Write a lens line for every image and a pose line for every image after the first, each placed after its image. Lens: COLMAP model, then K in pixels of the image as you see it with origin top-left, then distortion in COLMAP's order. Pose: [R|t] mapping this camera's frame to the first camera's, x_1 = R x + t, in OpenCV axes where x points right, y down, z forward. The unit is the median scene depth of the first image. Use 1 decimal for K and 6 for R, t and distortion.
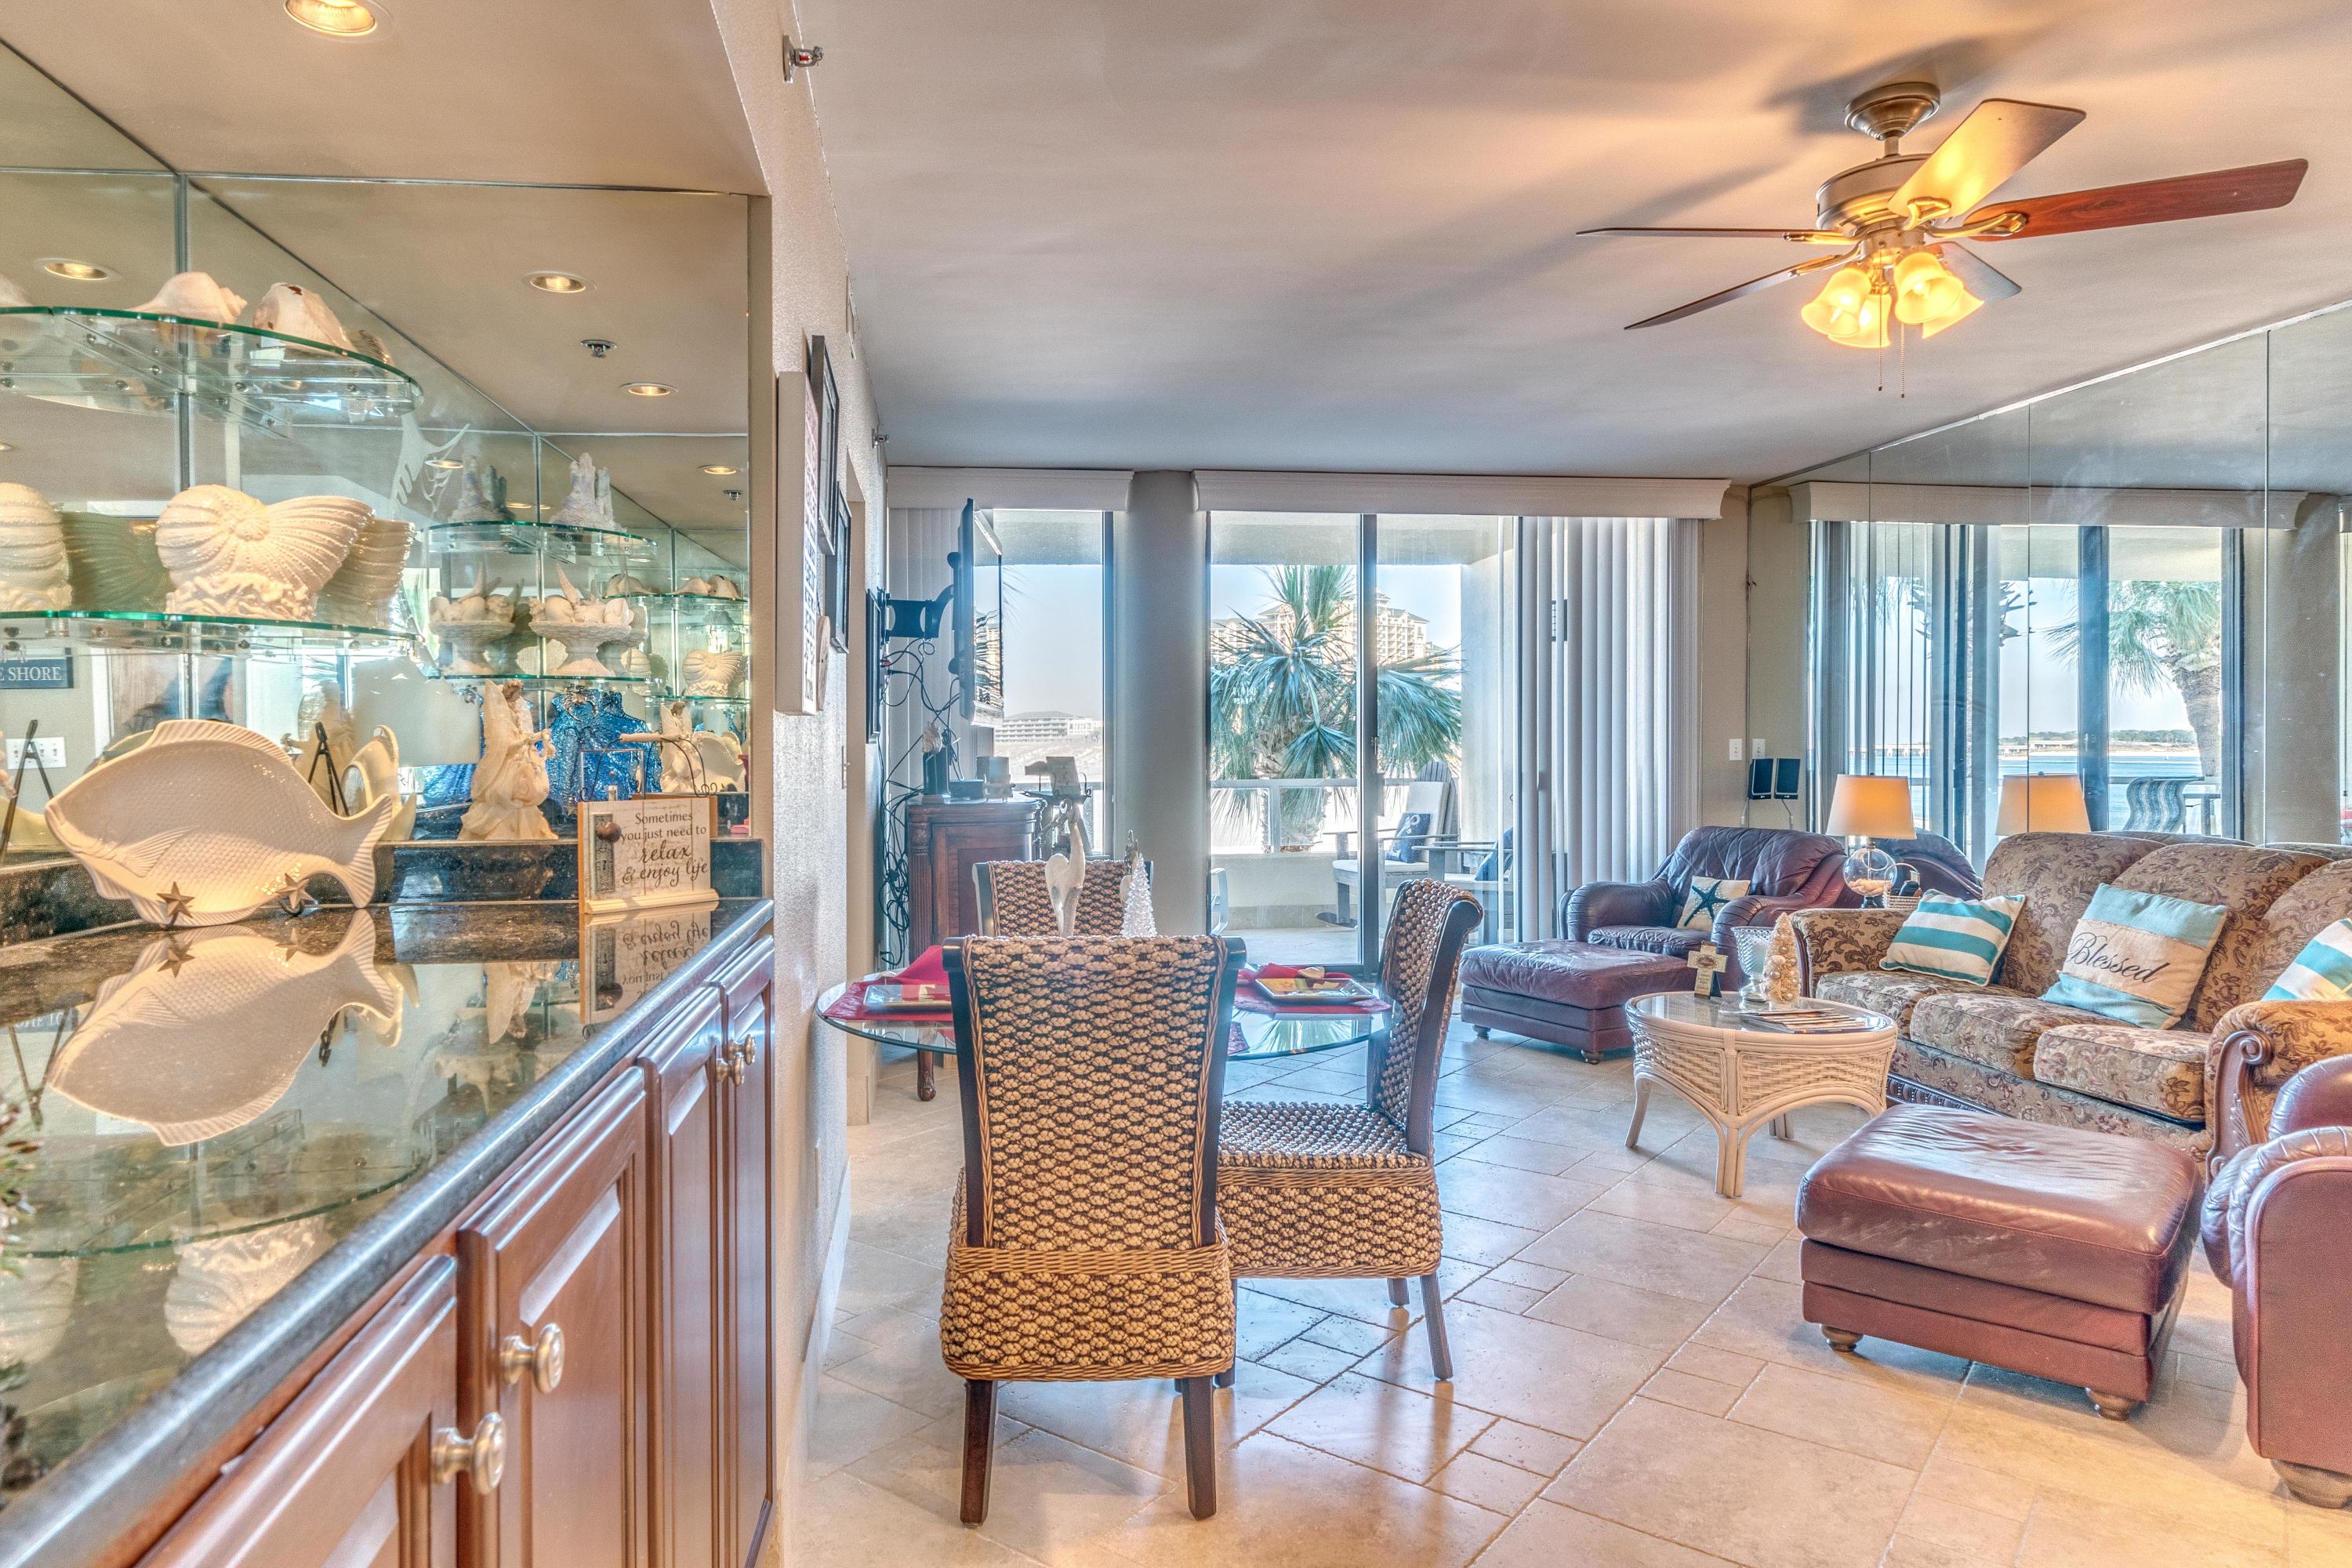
lens RADIAL K [[1444.6, 0, 1099.4], [0, 1444.6, 761.4], [0, 0, 1]] dist [-0.001727, -0.000960]
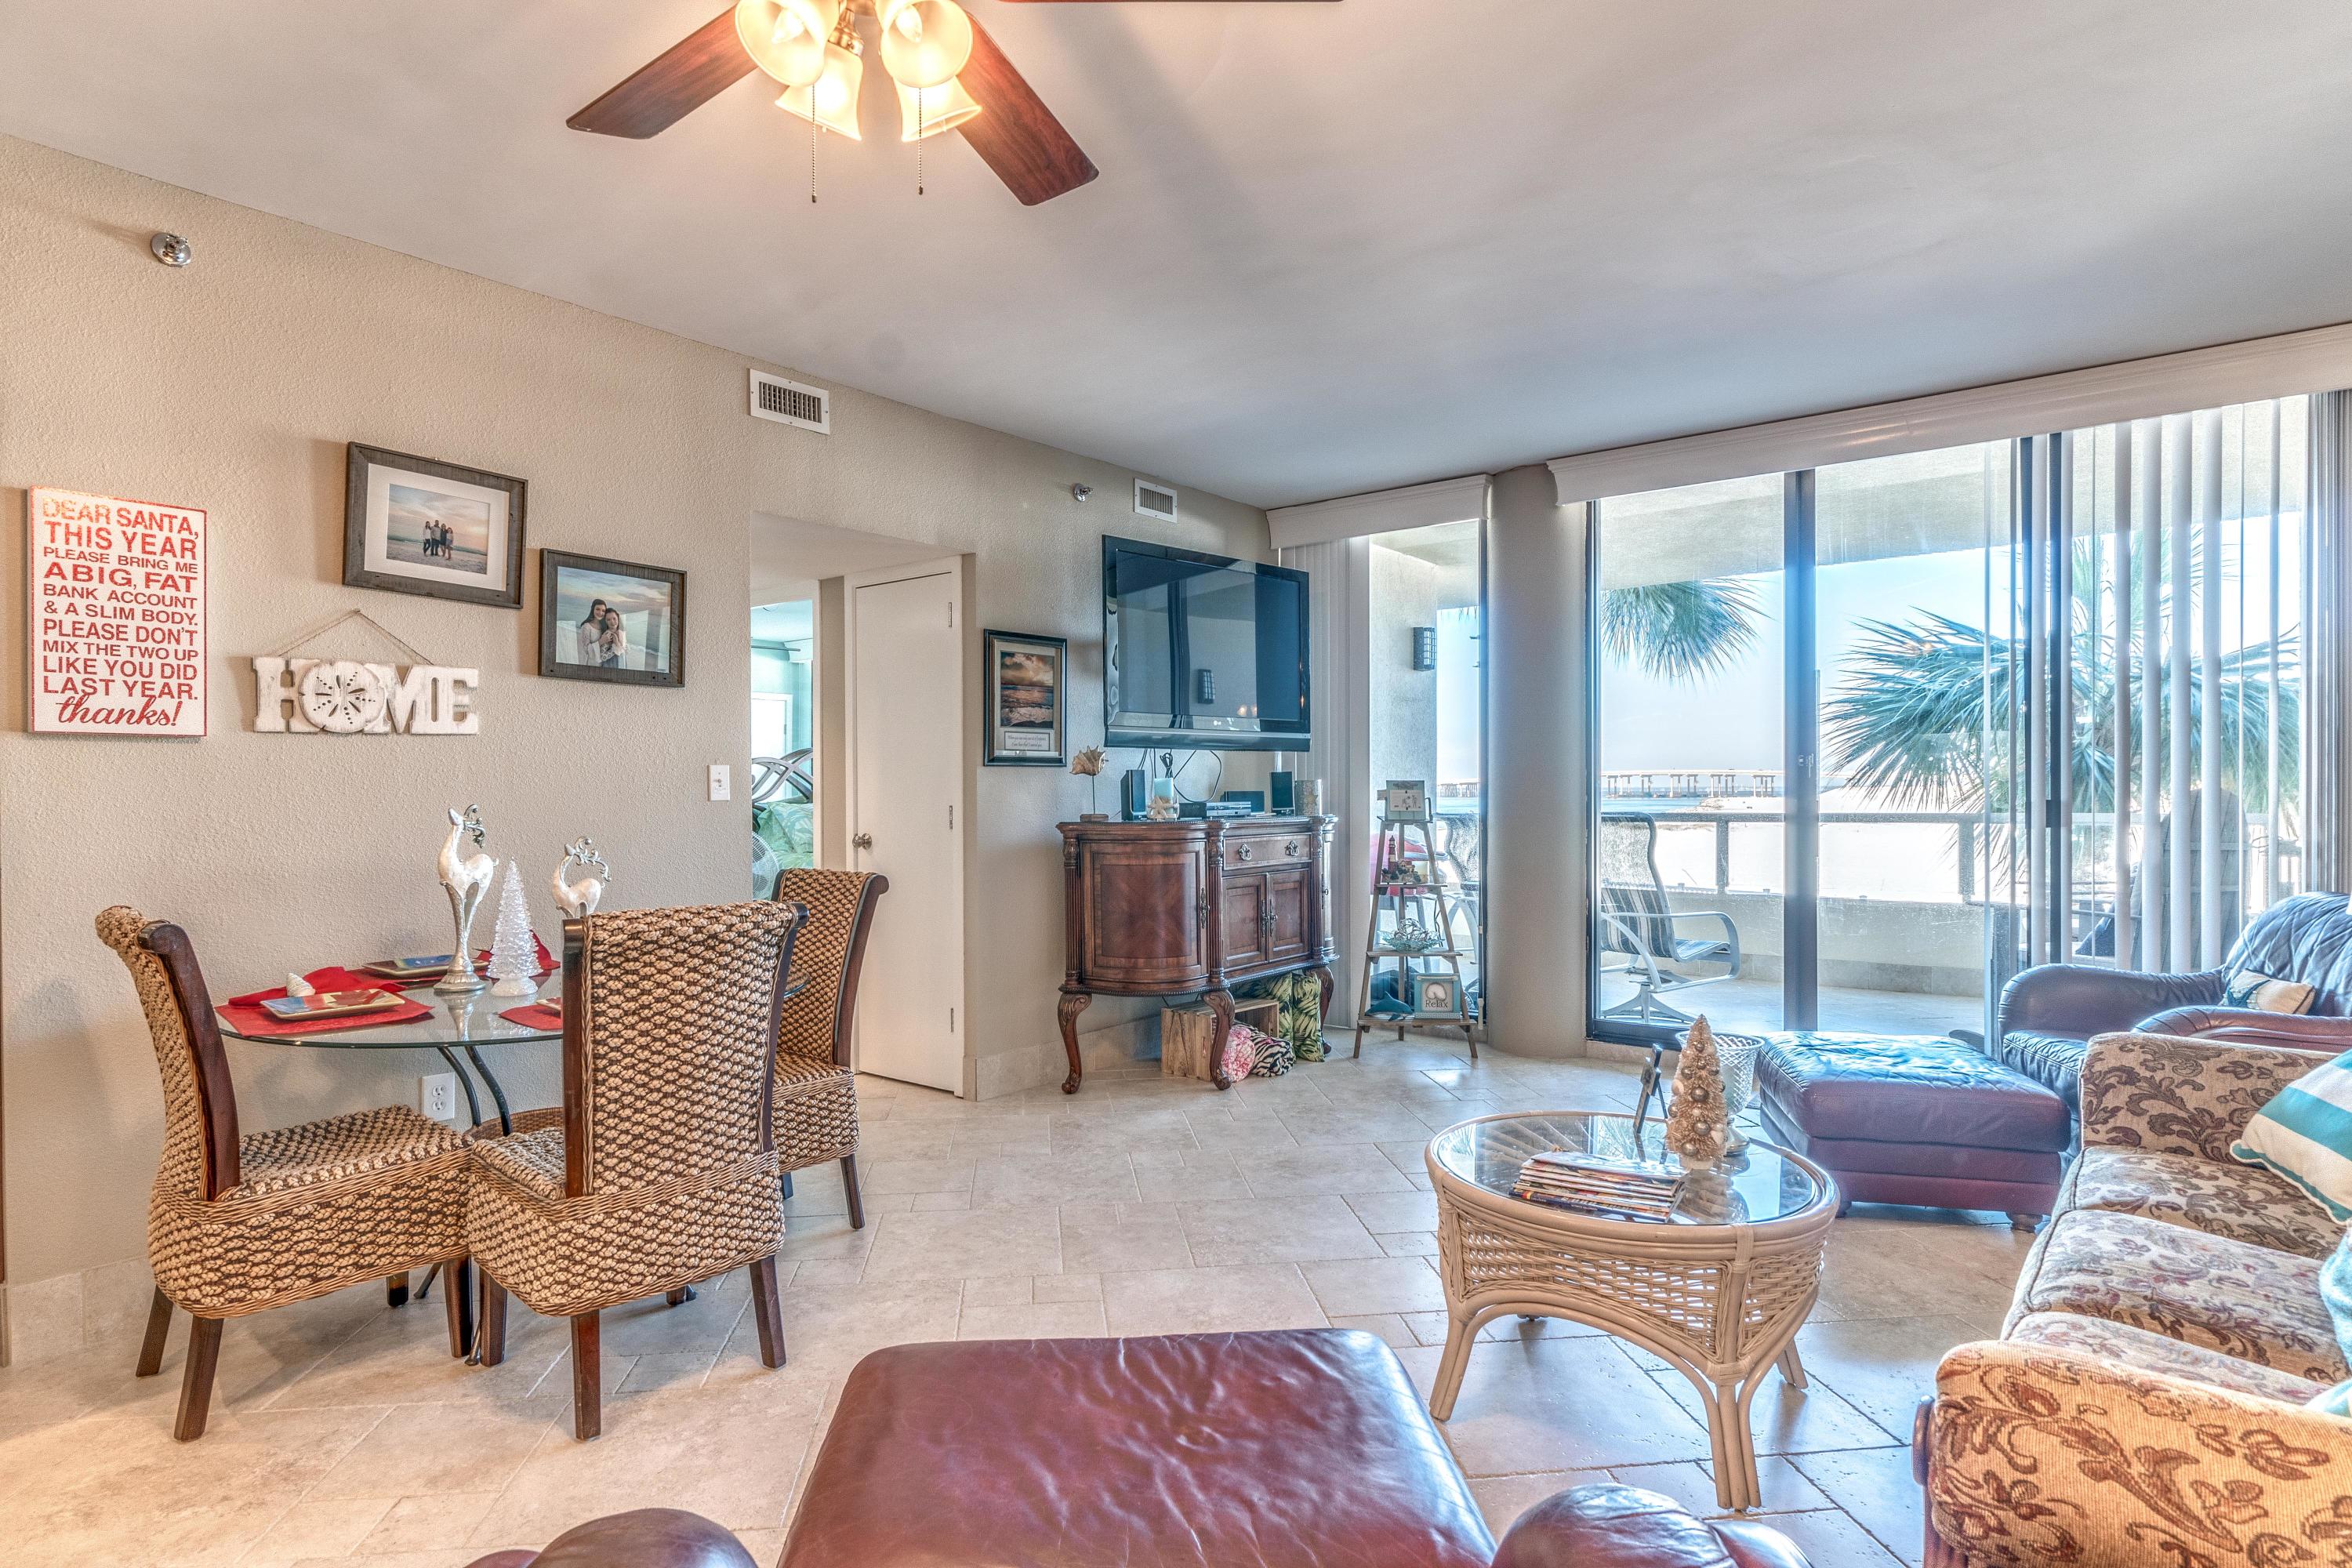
lens RADIAL K [[1233.5, 0, 1171.7], [0, 1233.5, 801.5], [0, 0, 1]] dist [-0.004629, -0.000836]
pose [[0.712540, 0.007390, -0.701593, 0.580053], [-0.004898, 0.999973, 0.005559, 0.008899], [0.701615, -0.000525, 0.712556, 0.388992]]
